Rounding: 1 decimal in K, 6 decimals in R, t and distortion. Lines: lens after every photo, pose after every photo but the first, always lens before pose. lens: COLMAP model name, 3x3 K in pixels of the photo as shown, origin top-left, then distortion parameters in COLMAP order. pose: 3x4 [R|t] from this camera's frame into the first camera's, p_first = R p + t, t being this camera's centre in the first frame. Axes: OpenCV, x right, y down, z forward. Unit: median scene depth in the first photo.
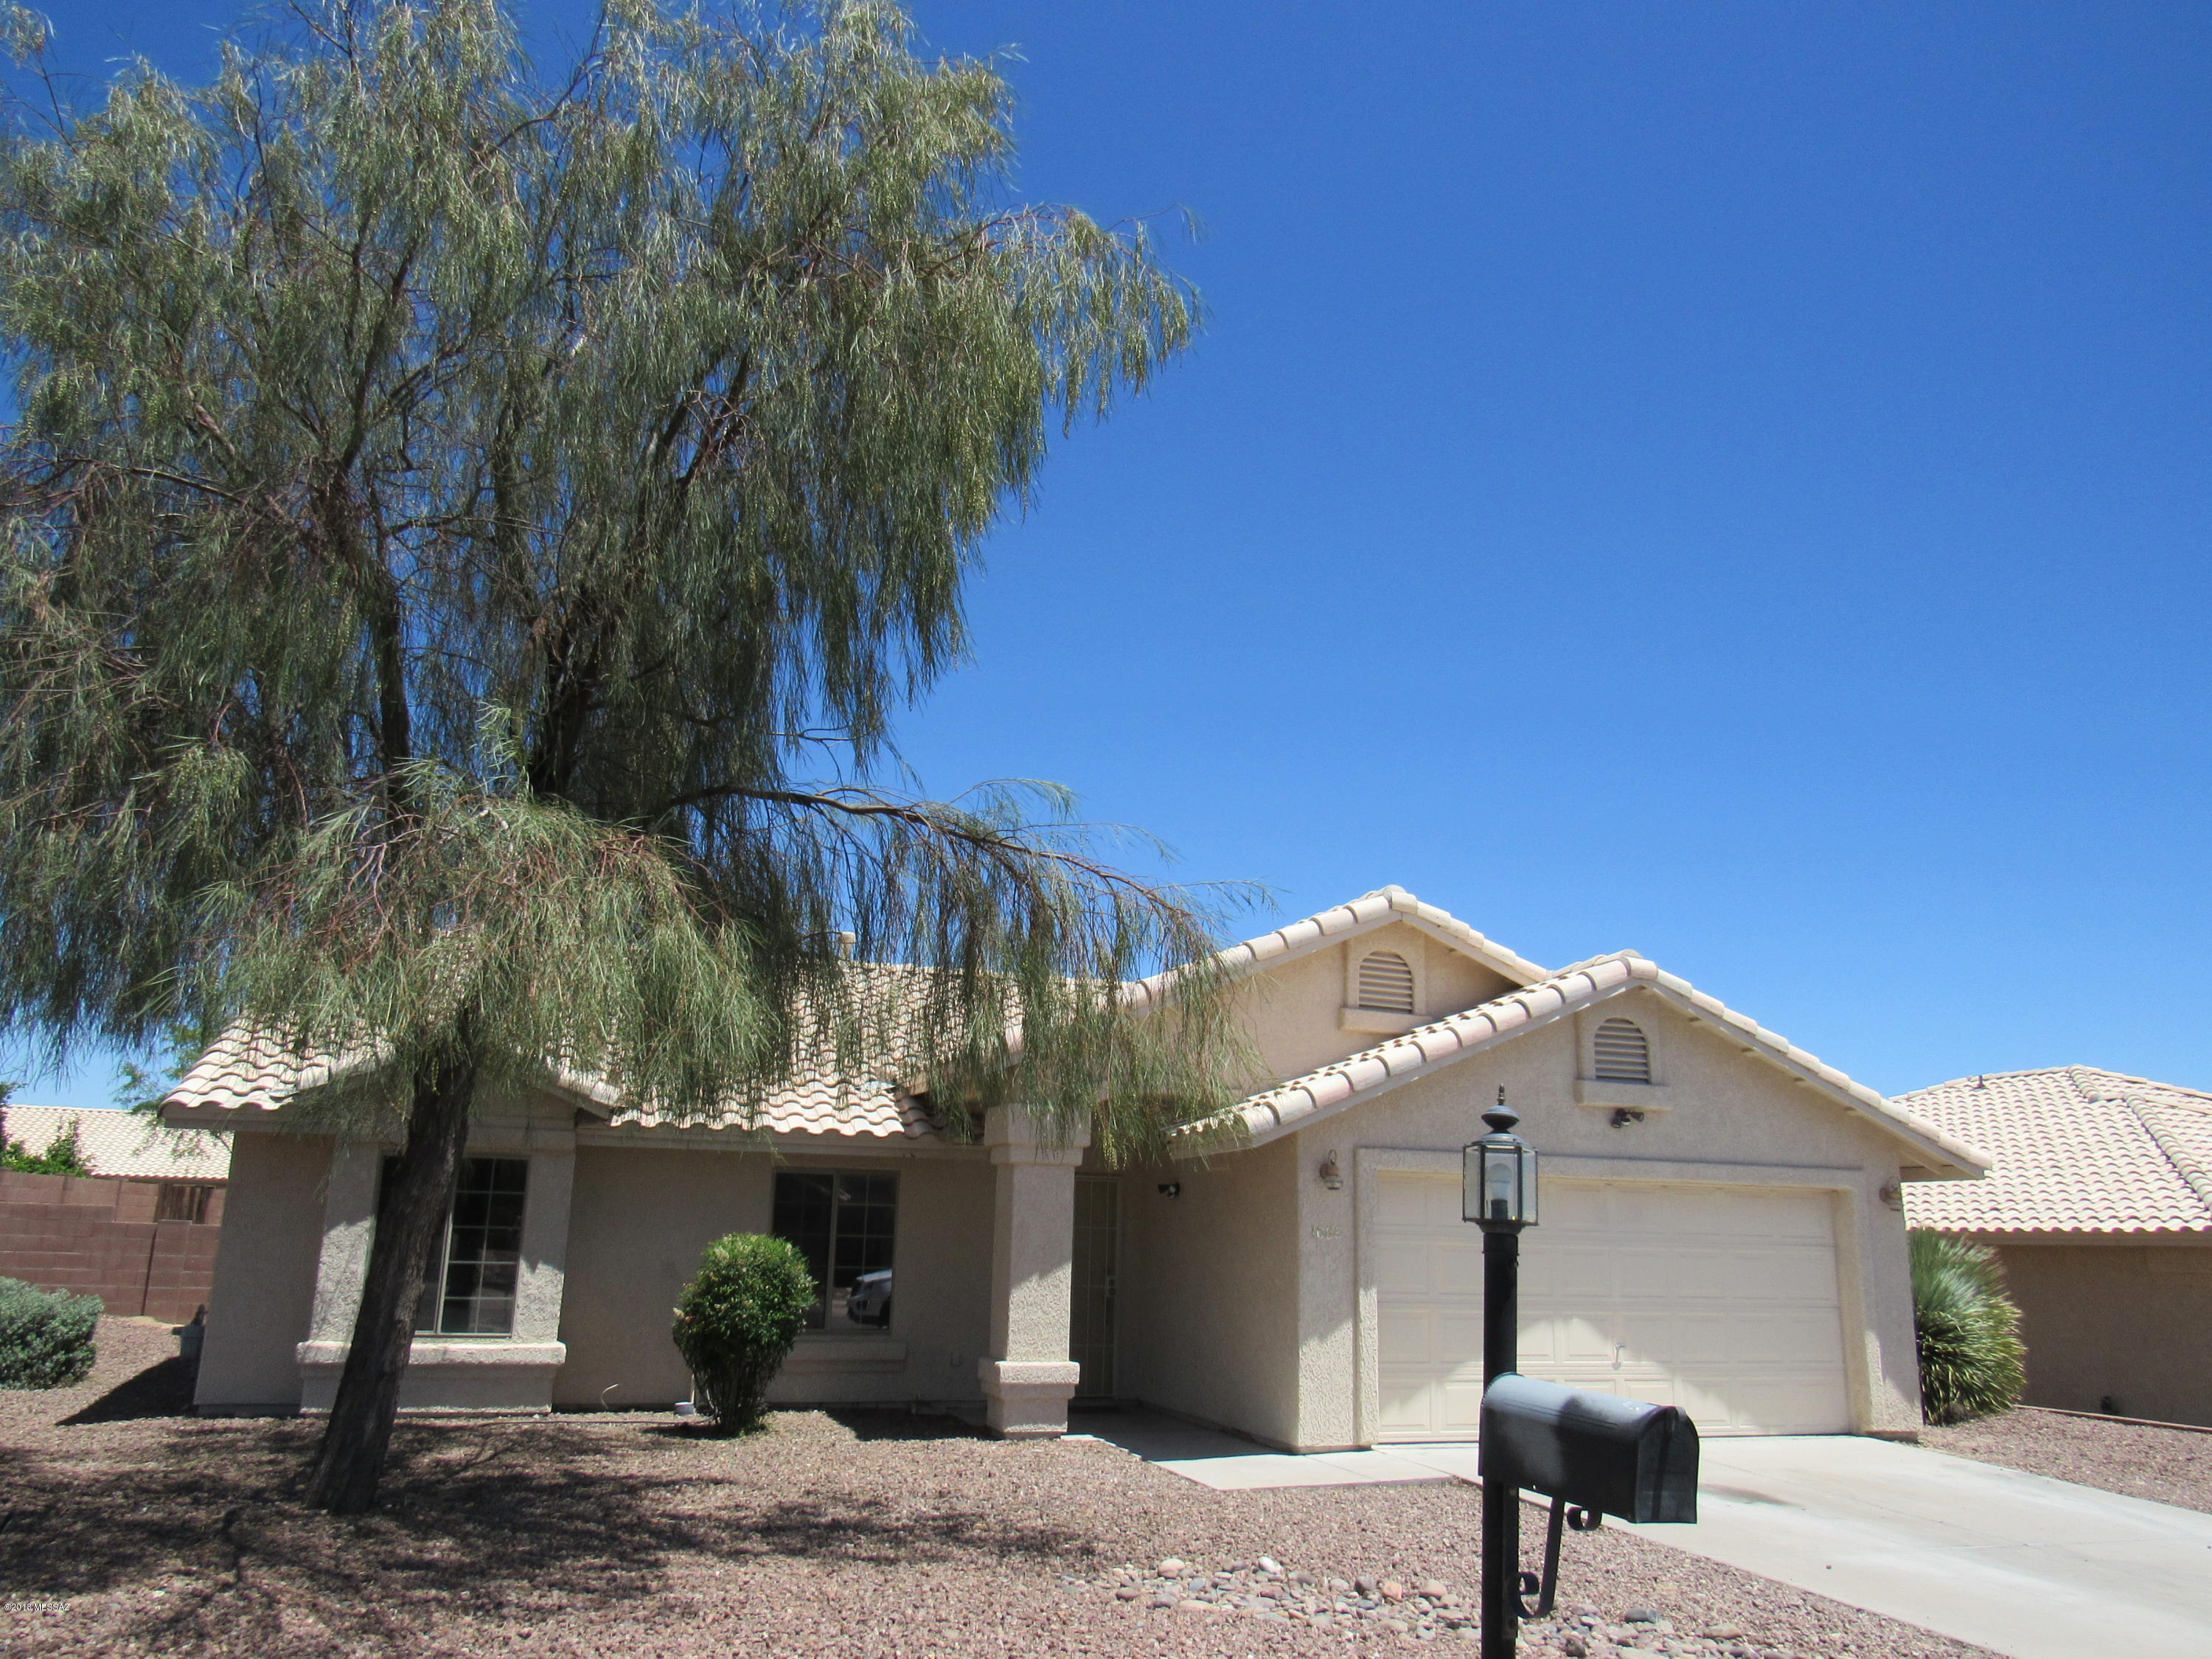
lens RADIAL K [[1585.4, 0, 1106.0], [0, 1585.4, 829.5], [0, 0, 1]] dist [-0.017565, 0.001056]
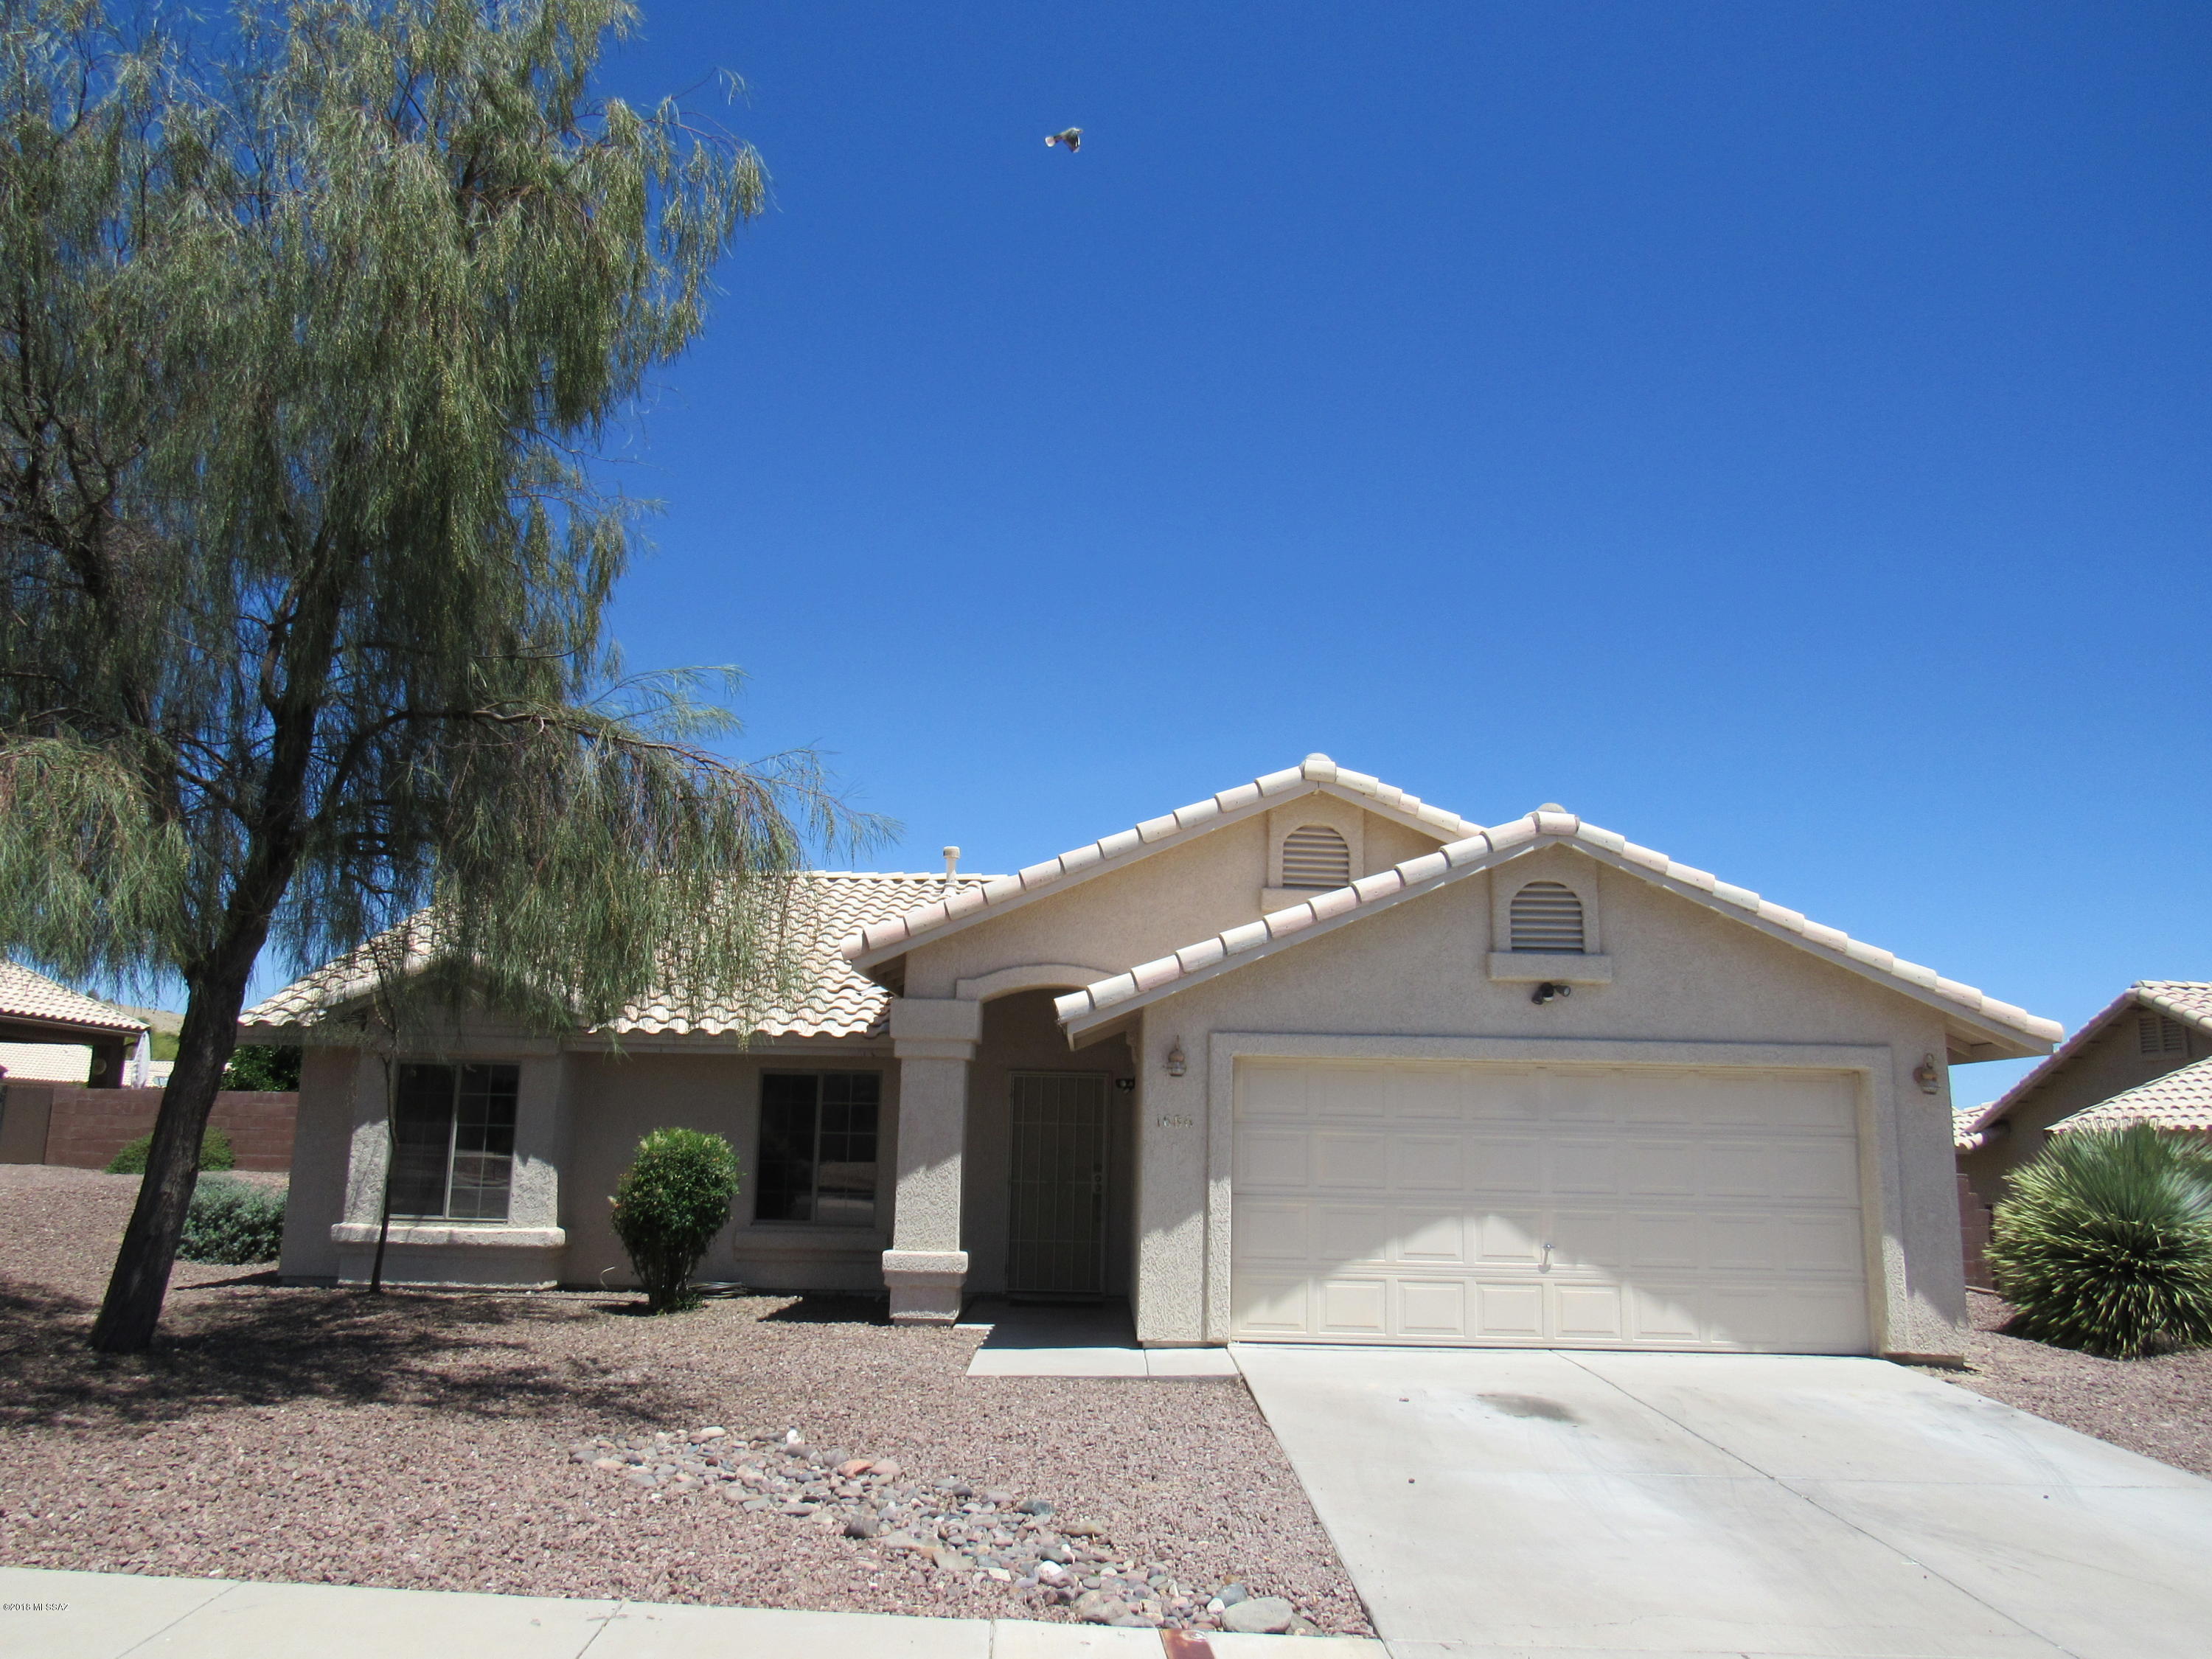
lens RADIAL K [[1583.6, 0, 1111.4], [0, 1583.6, 823.5], [0, 0, 1]] dist [-0.011769, -0.000706]
pose [[0.945523, -0.069413, -0.318071, 0.387838], [0.082866, 0.996140, 0.028944, 0.042105], [0.314834, -0.053724, 0.947625, 0.087807]]
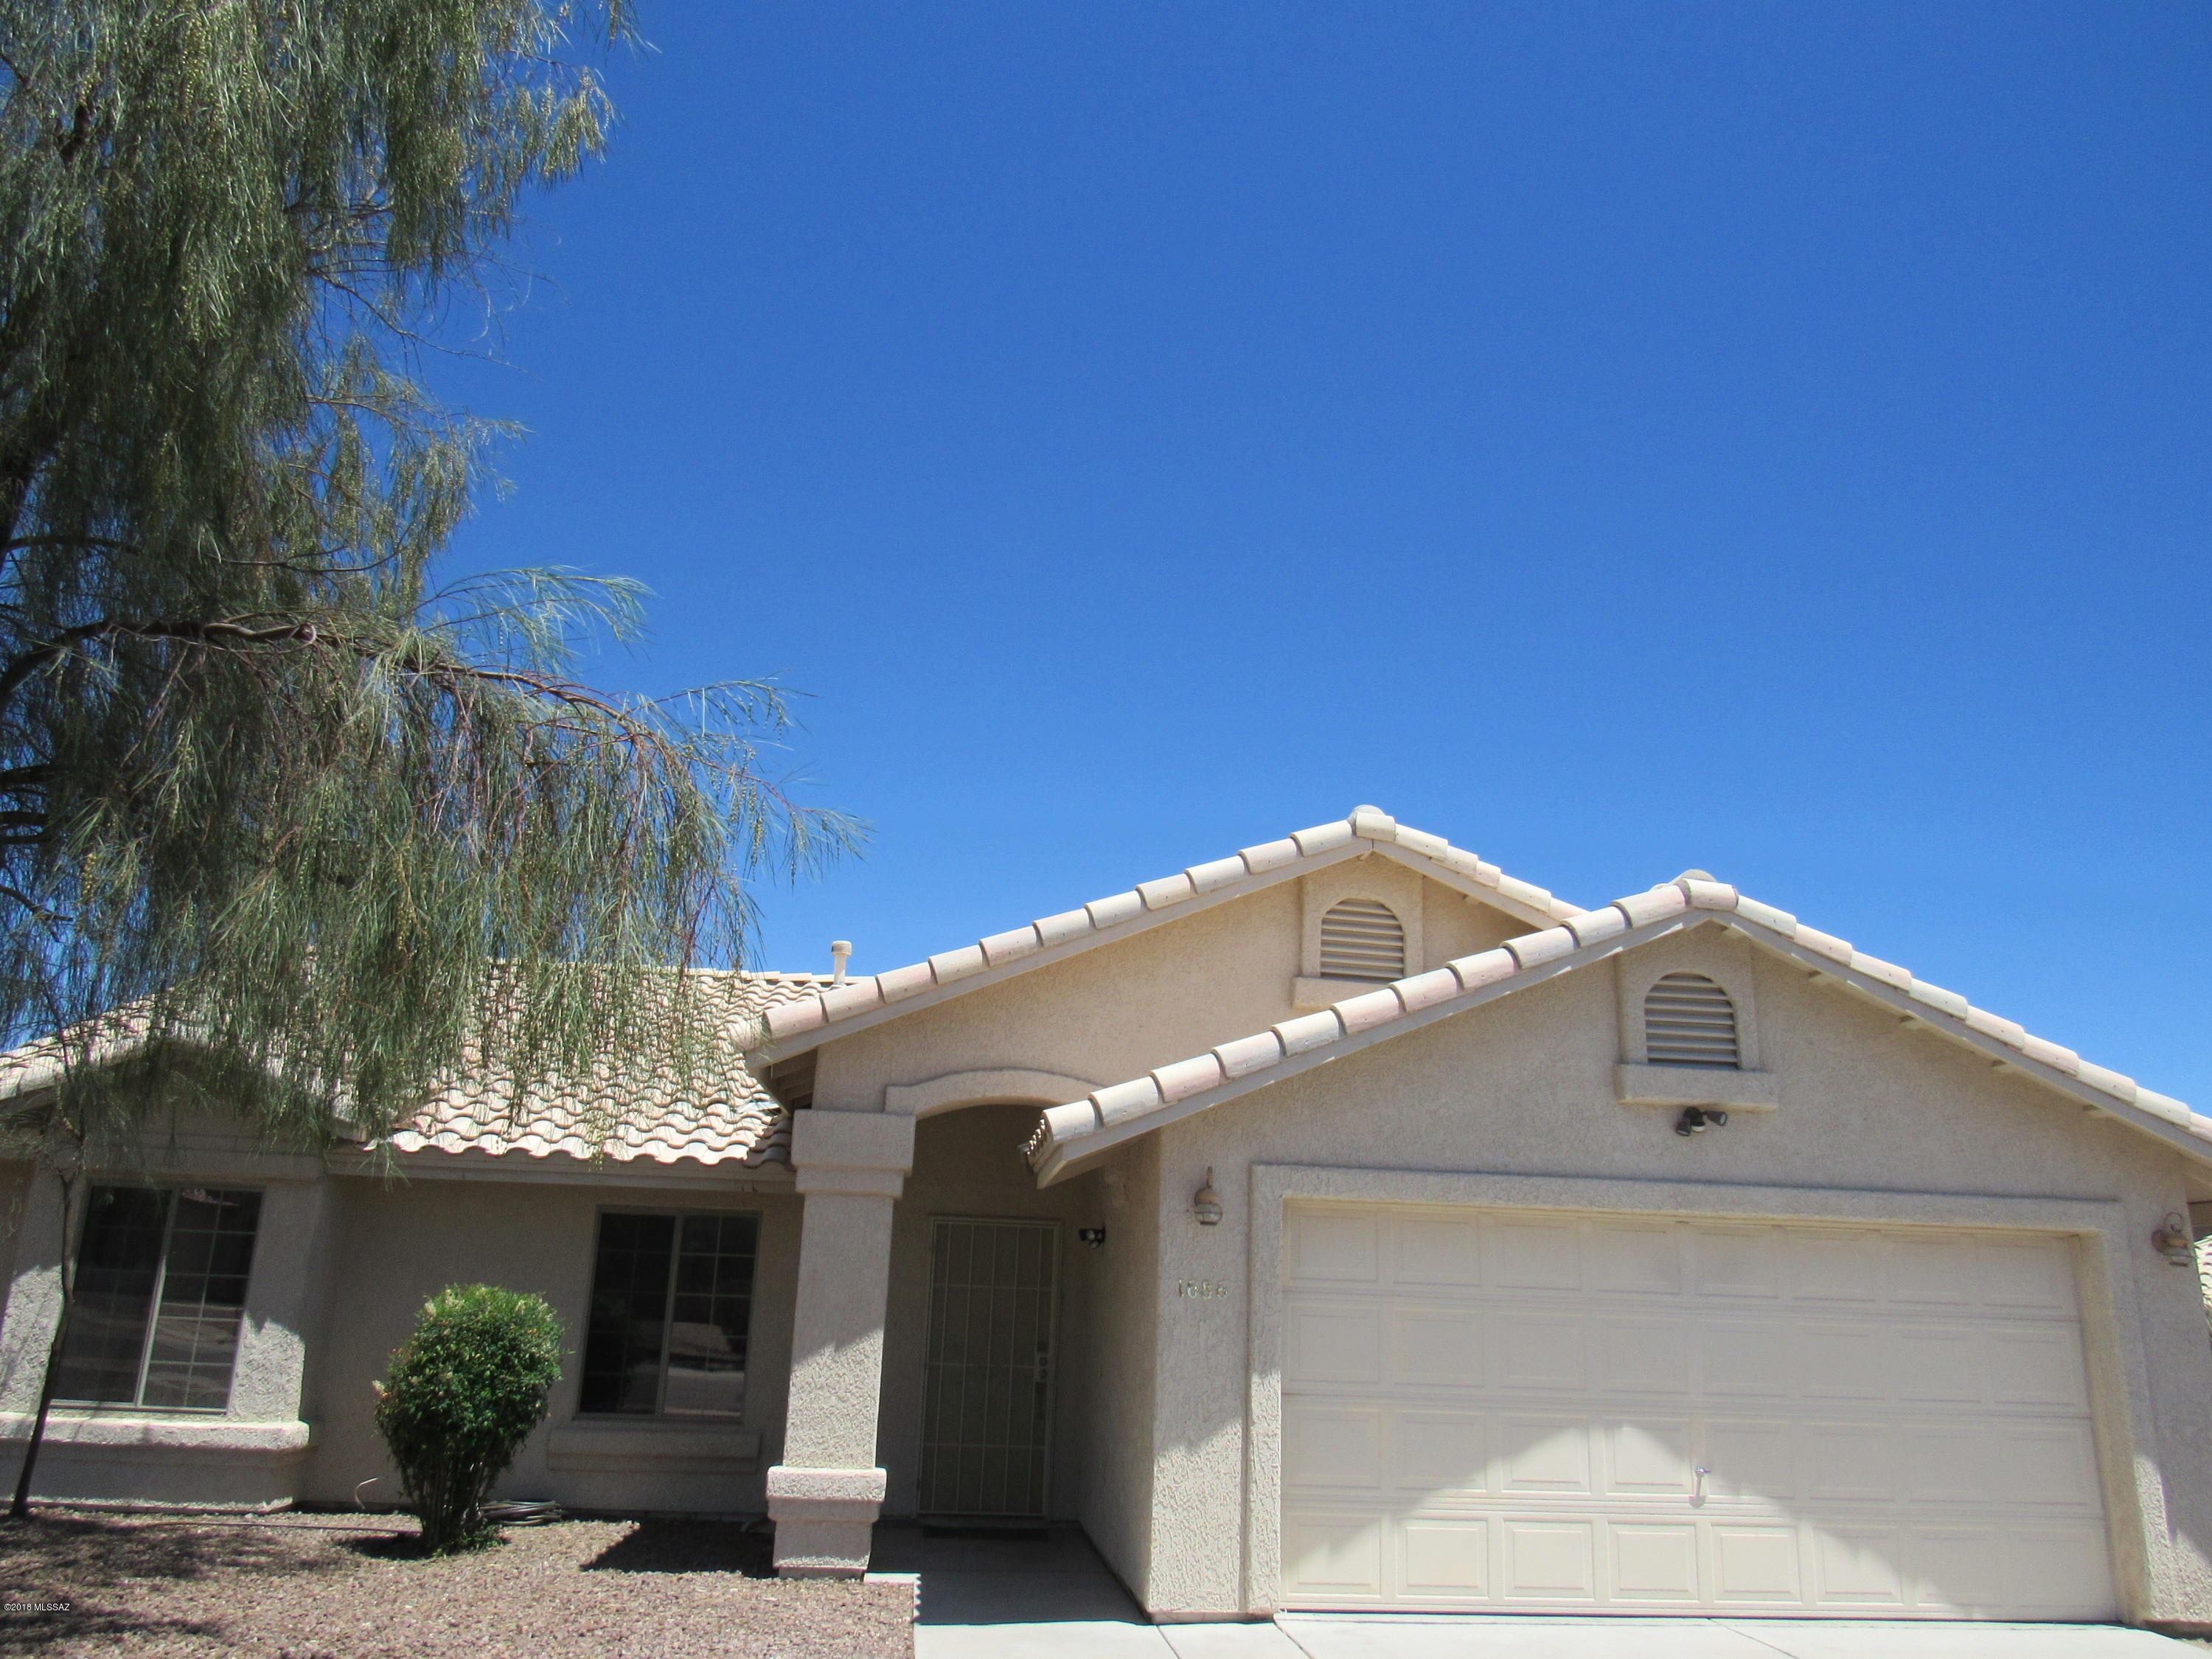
lens RADIAL K [[1576.3, 0, 1106.0], [0, 1576.3, 829.5], [0, 0, 1]] dist [-0.019849, 0.001282]
pose [[0.975235, -0.055355, -0.214131, 0.235601], [0.043867, 0.997350, -0.058035, 0.088400], [0.216776, 0.047205, 0.975080, 0.299434]]
